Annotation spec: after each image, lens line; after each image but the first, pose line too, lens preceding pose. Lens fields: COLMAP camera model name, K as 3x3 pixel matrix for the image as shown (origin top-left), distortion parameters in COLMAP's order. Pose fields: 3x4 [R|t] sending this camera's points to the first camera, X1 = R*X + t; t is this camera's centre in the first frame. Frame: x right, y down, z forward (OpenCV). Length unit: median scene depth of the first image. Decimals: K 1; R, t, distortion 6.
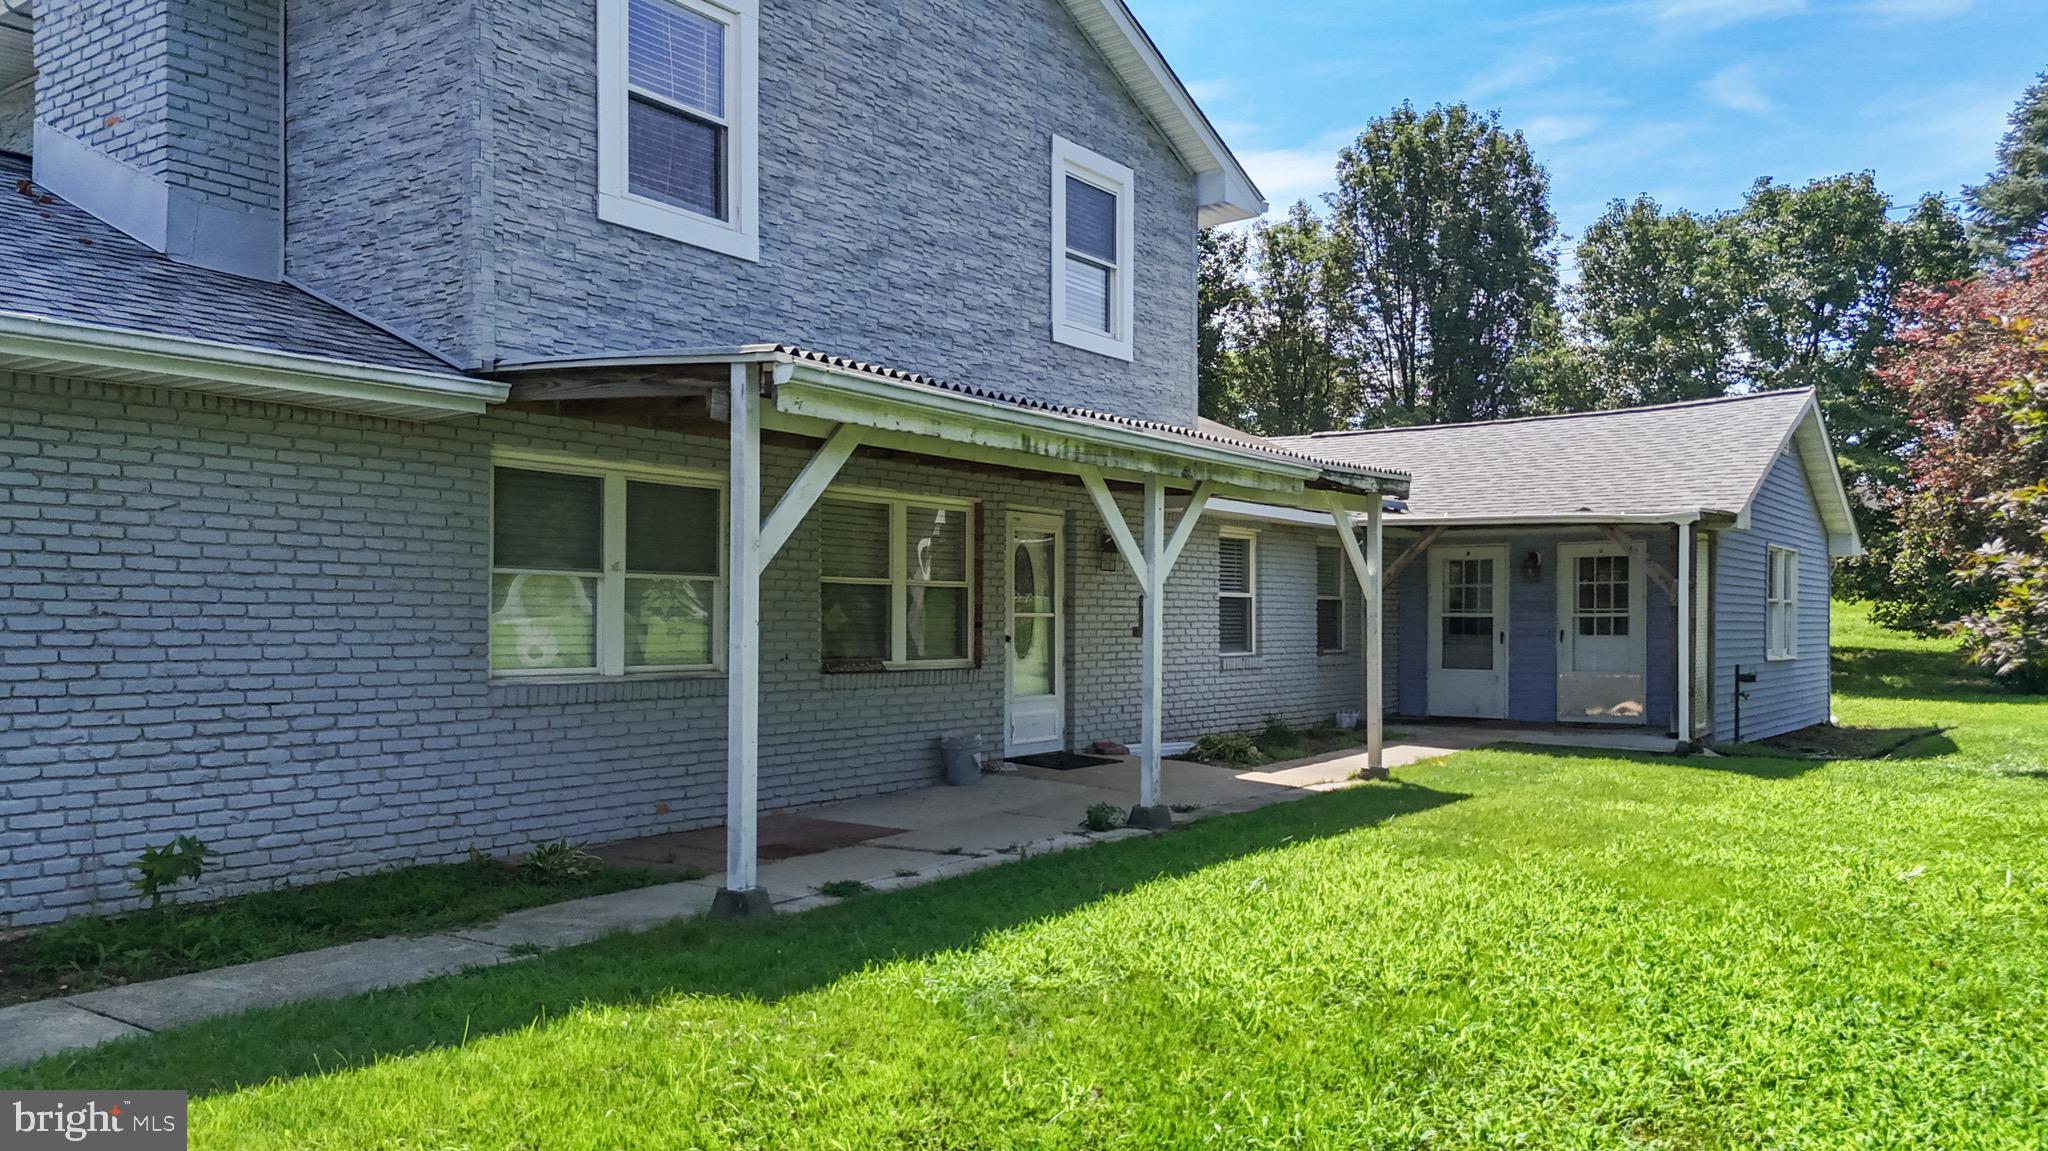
lens RADIAL K [[1508.9, 0, 1032.7], [0, 1508.9, 575.7], [0, 0, 1]] dist [0.097208, -0.117408]
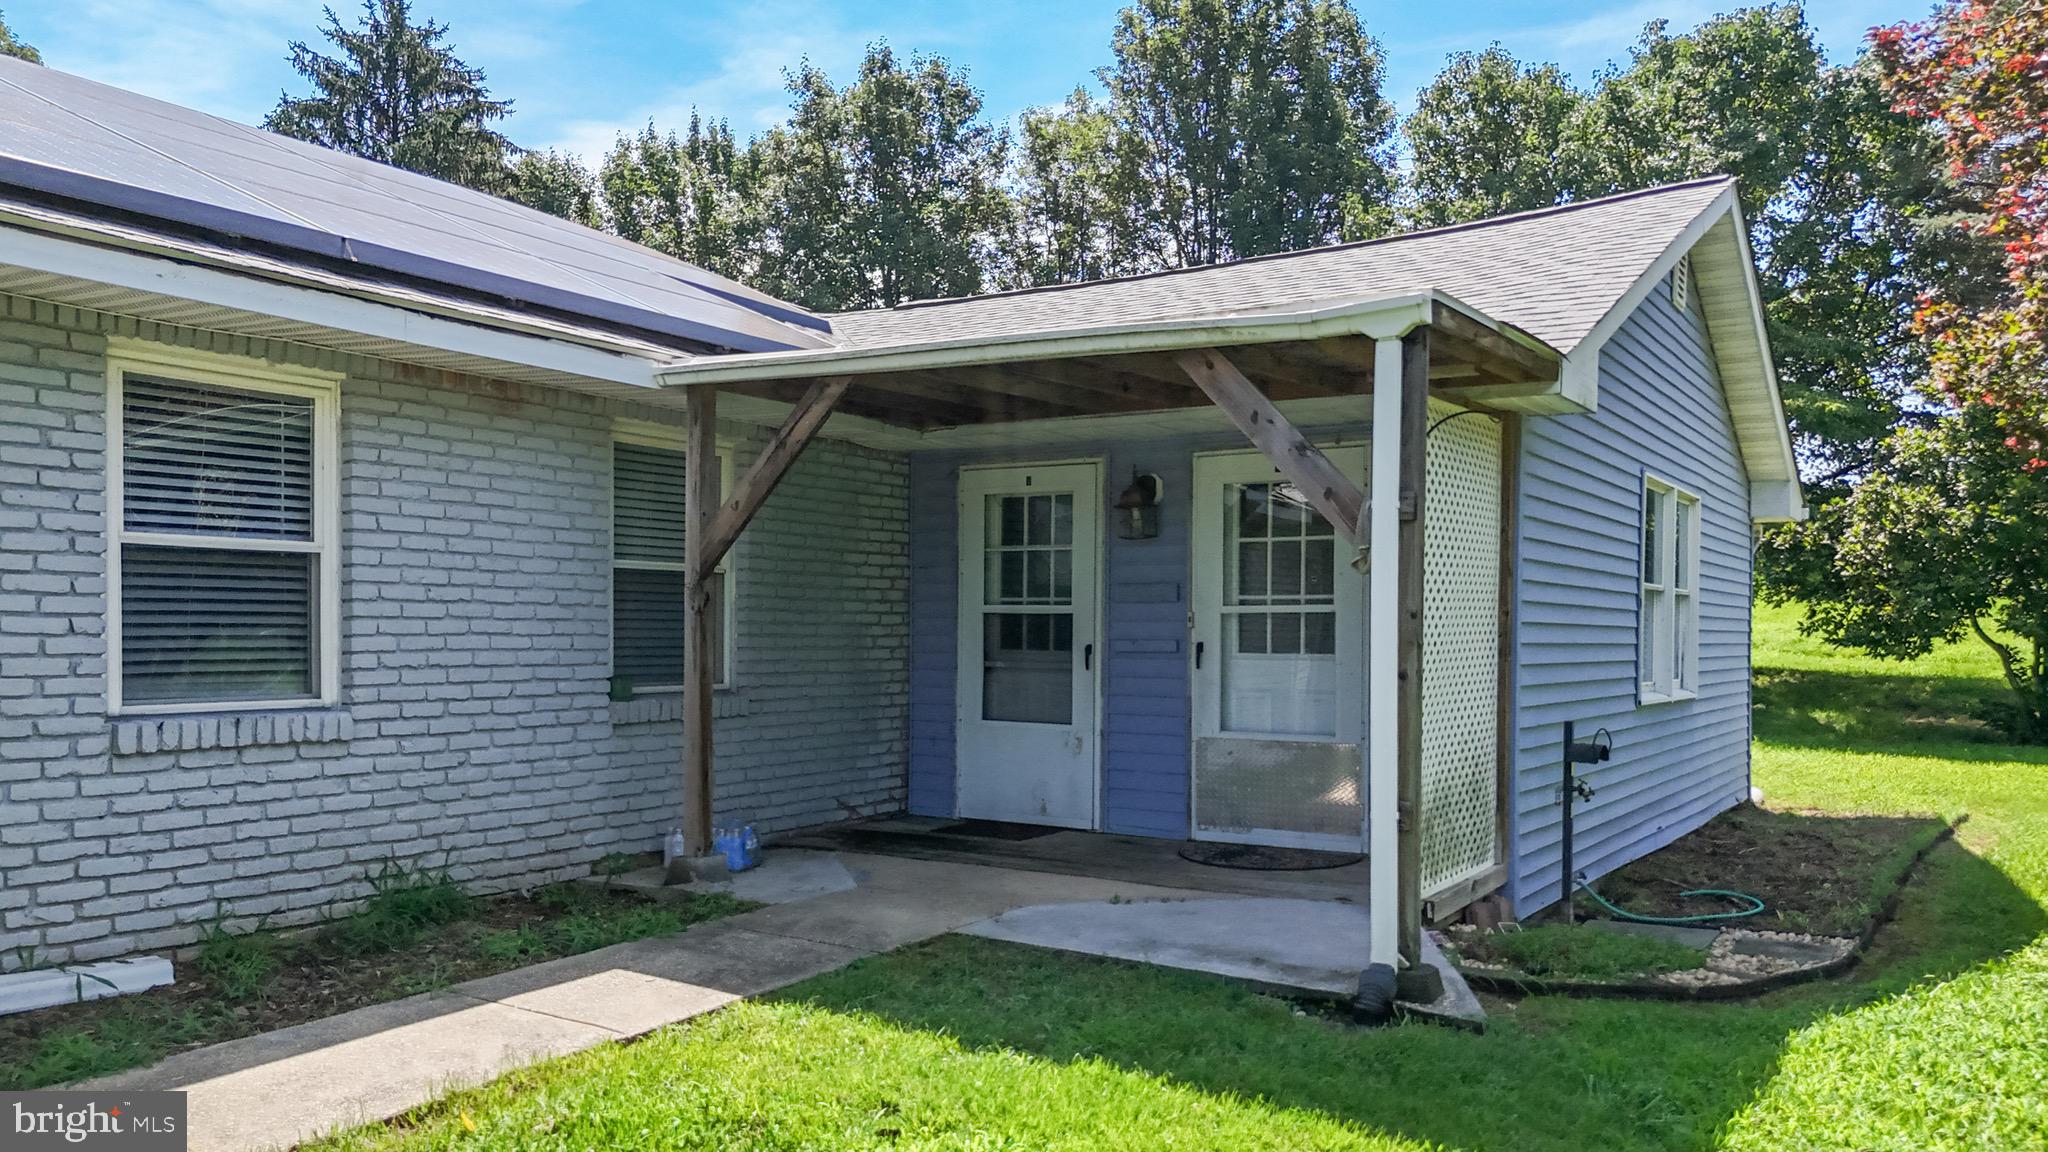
lens RADIAL K [[1508.9, 0, 1032.7], [0, 1508.9, 576.2], [0, 0, 1]] dist [0.097208, -0.117408]
pose [[0.998501, 0.007876, 0.054155, 0.181210], [-0.007523, 0.999949, -0.006731, 0.012936], [-0.054205, 0.006313, 0.998510, 0.366069]]
